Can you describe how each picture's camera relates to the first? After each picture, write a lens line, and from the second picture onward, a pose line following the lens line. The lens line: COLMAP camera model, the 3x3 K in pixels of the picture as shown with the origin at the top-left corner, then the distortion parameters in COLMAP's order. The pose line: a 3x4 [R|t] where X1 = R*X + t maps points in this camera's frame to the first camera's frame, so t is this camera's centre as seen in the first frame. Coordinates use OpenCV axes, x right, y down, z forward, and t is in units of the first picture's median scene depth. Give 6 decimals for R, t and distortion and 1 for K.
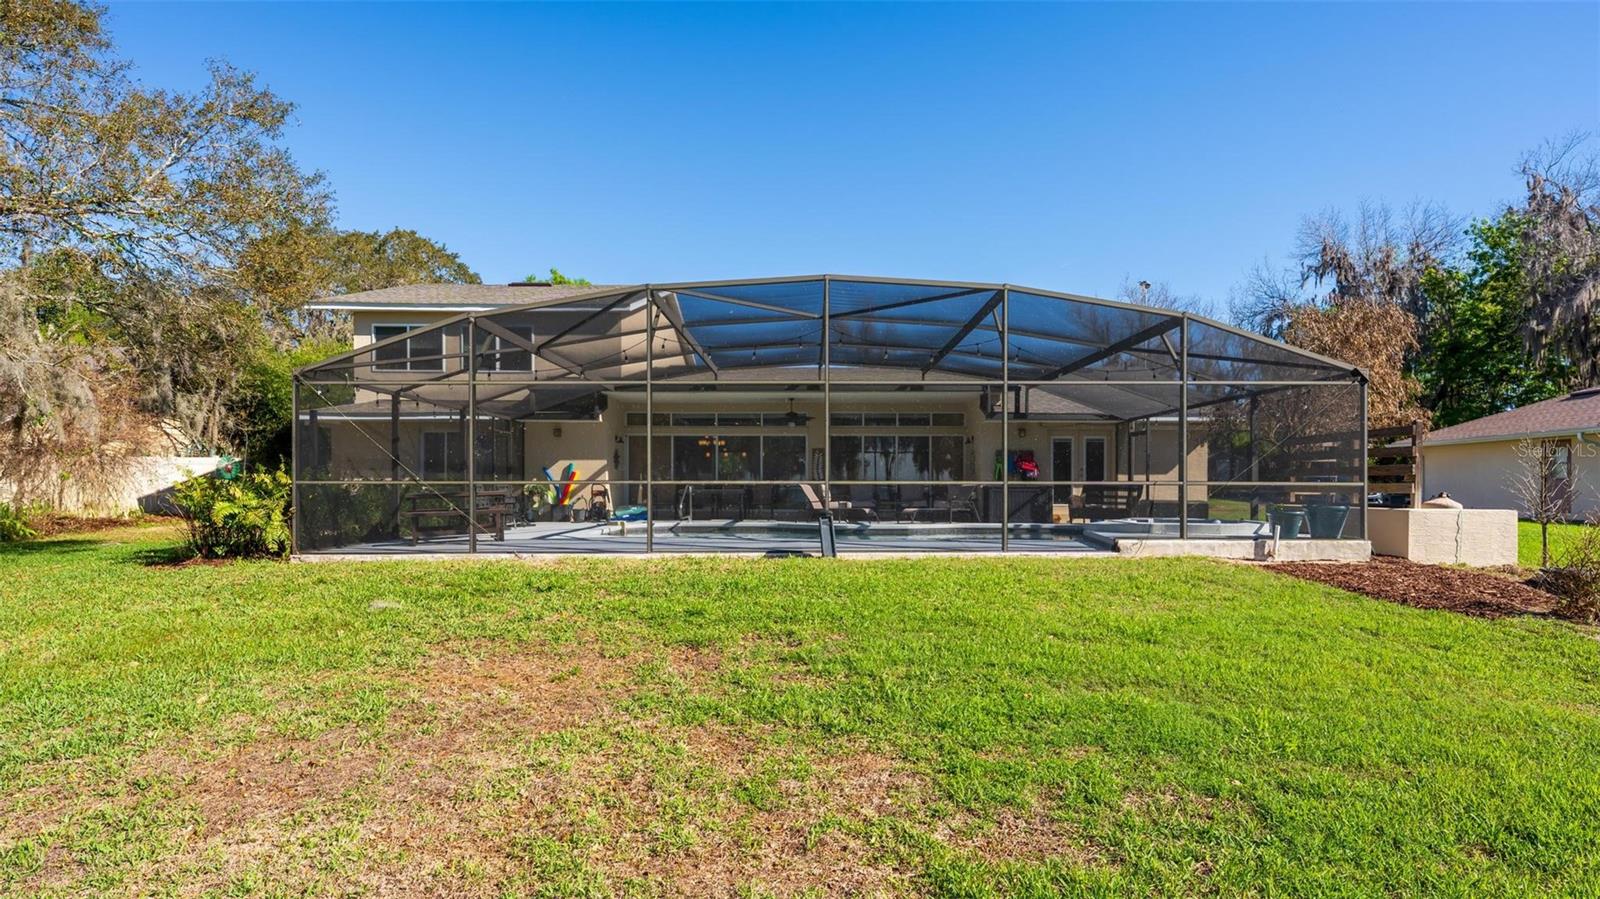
lens RADIAL K [[794.3, 0, 806.6], [0, 794.3, 492.2], [0, 0, 1]] dist [-0.002098, 0.000028]
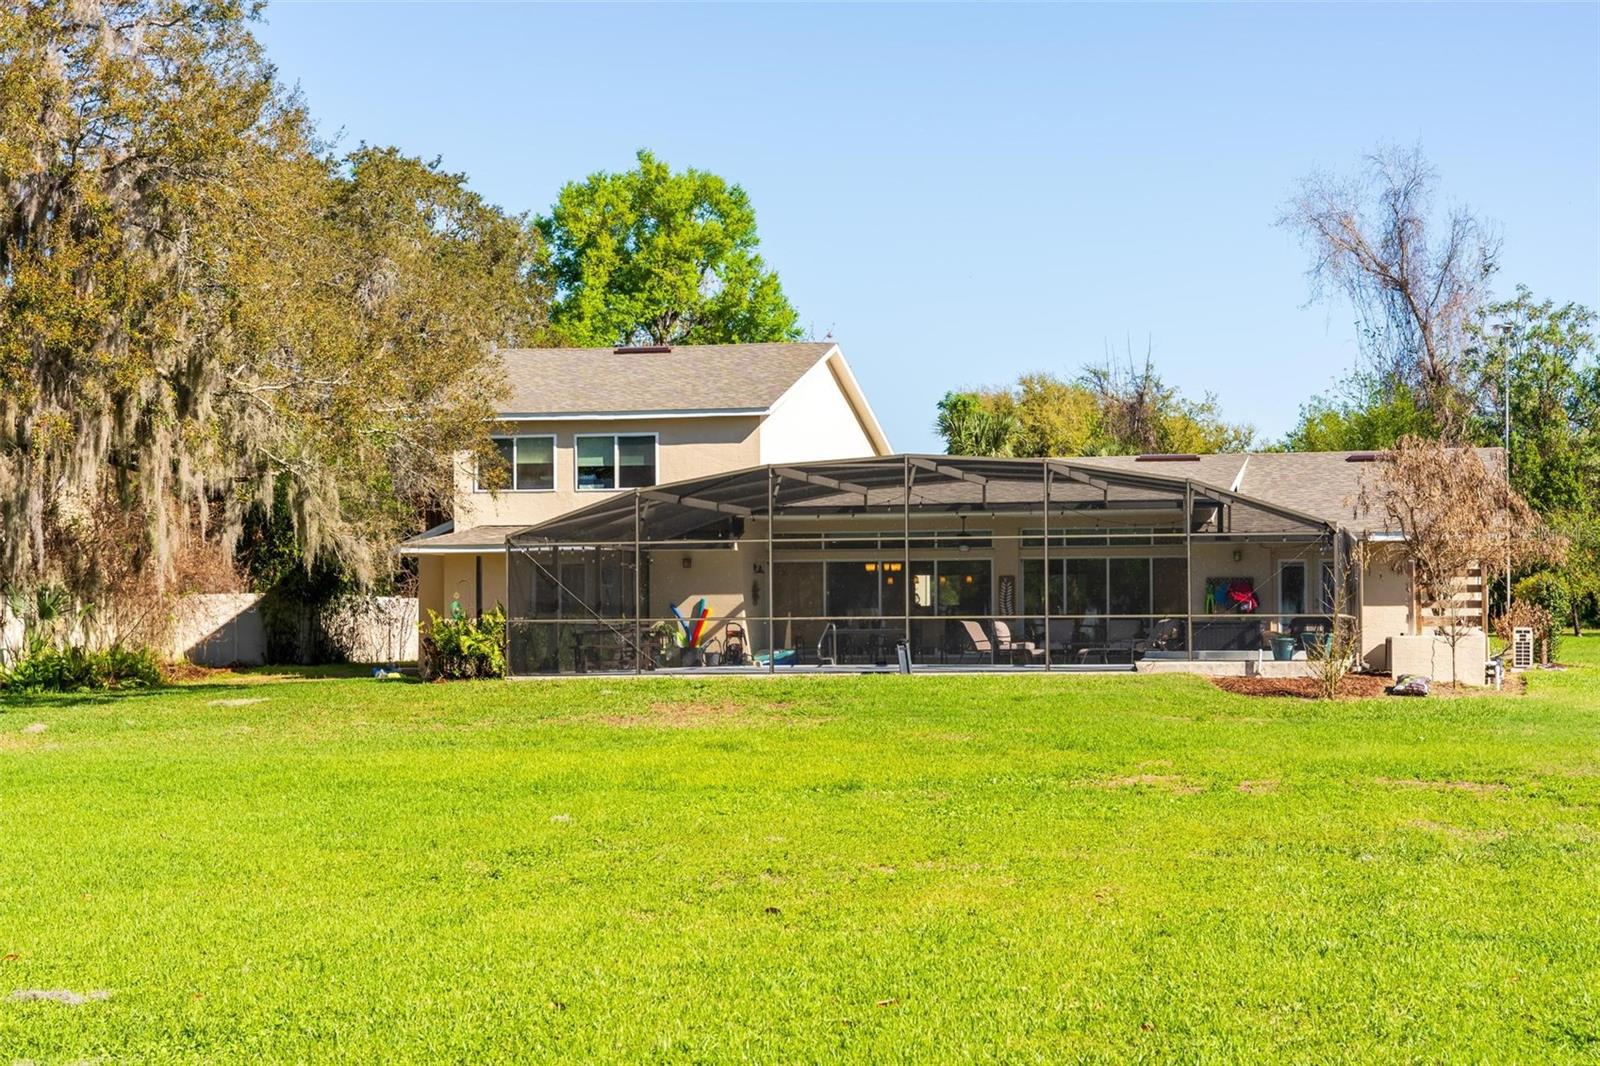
lens RADIAL K [[2743.8, 0, 835.9], [0, 2743.8, 553.4], [0, 0, 1]] dist [0.006698, 0.000000]
pose [[0.975525, -0.013943, -0.219446, 0.496113], [0.005255, 0.999181, -0.040122, 0.033982], [0.219825, 0.037987, 0.974799, -1.865780]]
